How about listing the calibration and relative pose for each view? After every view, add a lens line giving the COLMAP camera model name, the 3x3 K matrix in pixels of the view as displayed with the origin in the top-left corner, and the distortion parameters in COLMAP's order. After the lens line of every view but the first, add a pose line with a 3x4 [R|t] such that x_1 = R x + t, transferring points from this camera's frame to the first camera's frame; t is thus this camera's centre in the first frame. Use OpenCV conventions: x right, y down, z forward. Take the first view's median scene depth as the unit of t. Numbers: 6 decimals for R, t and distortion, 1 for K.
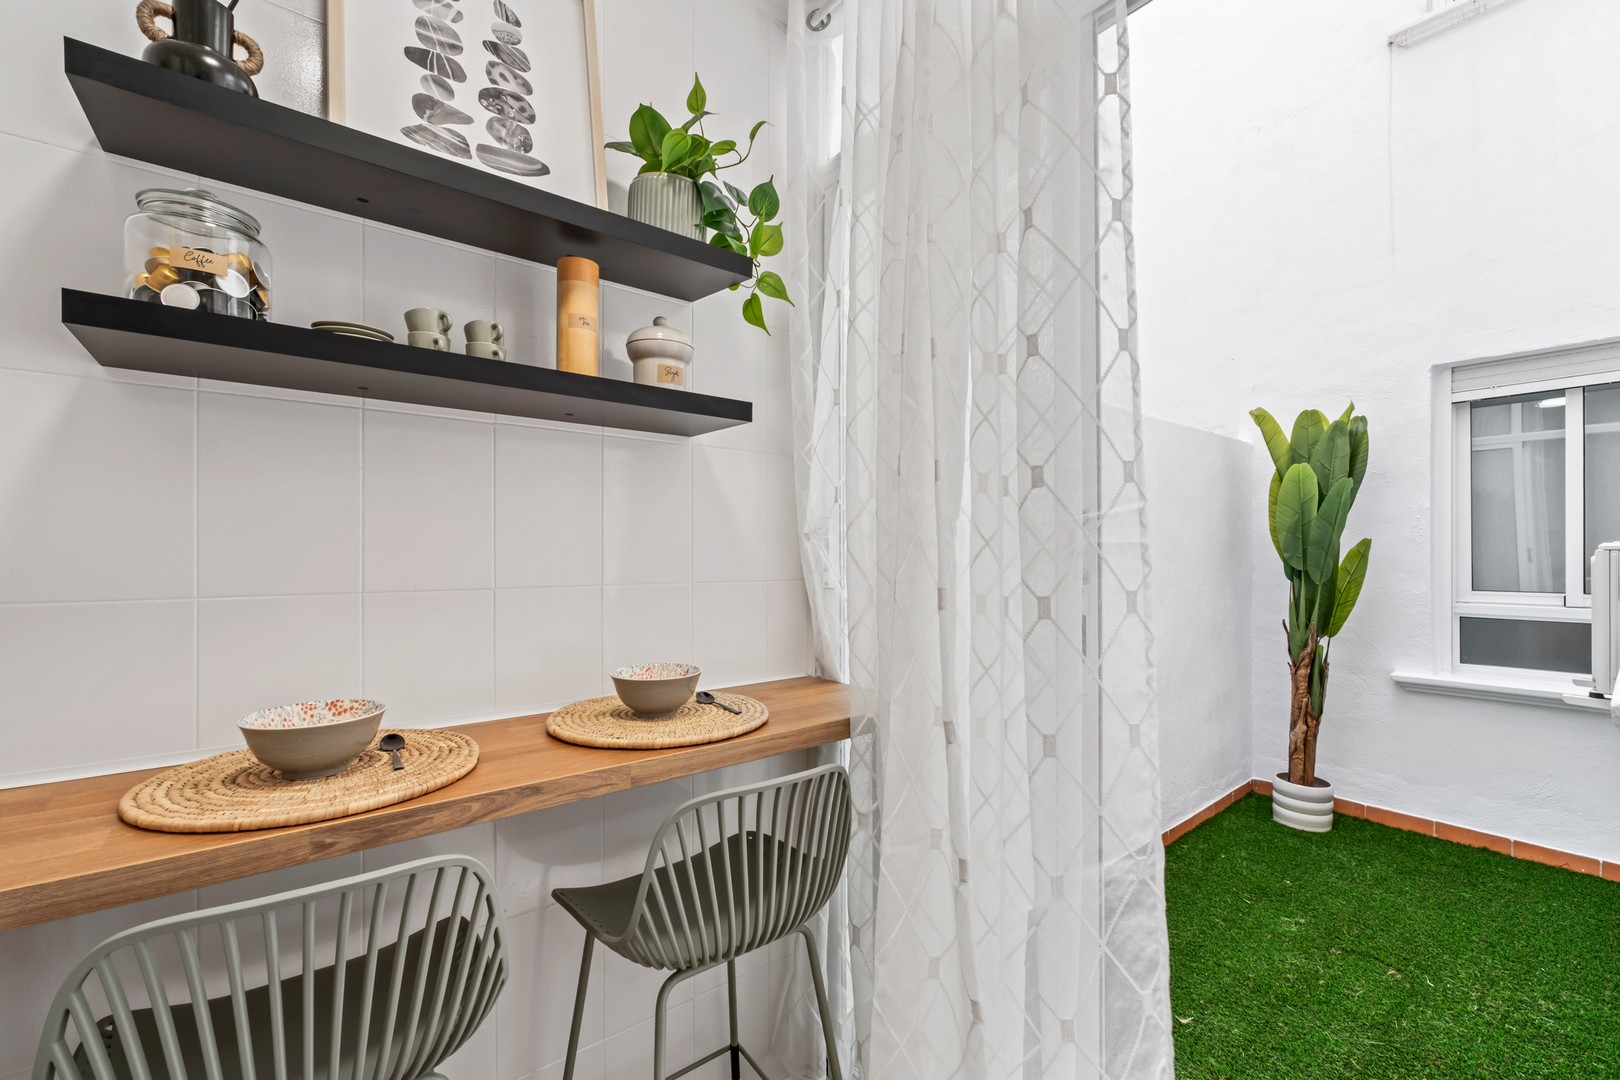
lens RADIAL K [[693.5, 0, 807.4], [0, 693.5, 542.6], [0, 0, 1]] dist [0.000936, -0.000346]
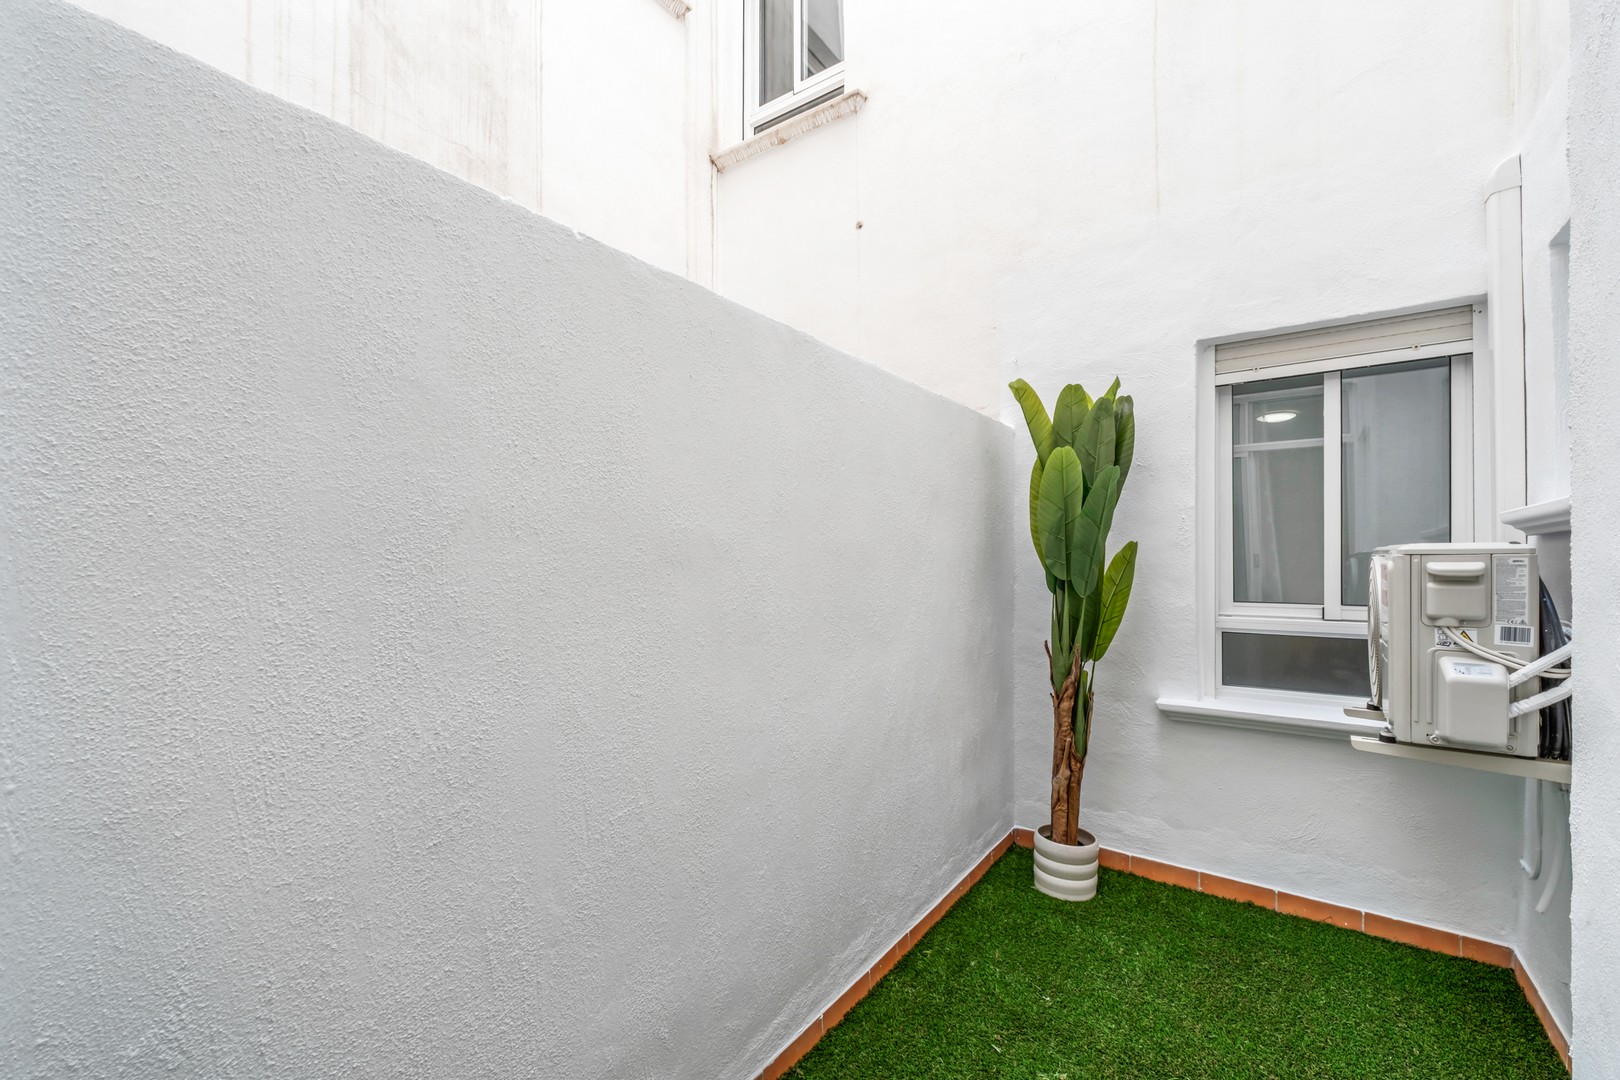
lens RADIAL K [[693.5, 0, 811.0], [0, 693.5, 550.2], [0, 0, 1]] dist [0.000936, -0.000346]
pose [[0.965106, 0.003165, 0.261841, 0.211493], [-0.002229, 0.999990, -0.003871, 0.008345], [-0.261851, 0.003152, 0.965103, 0.292254]]
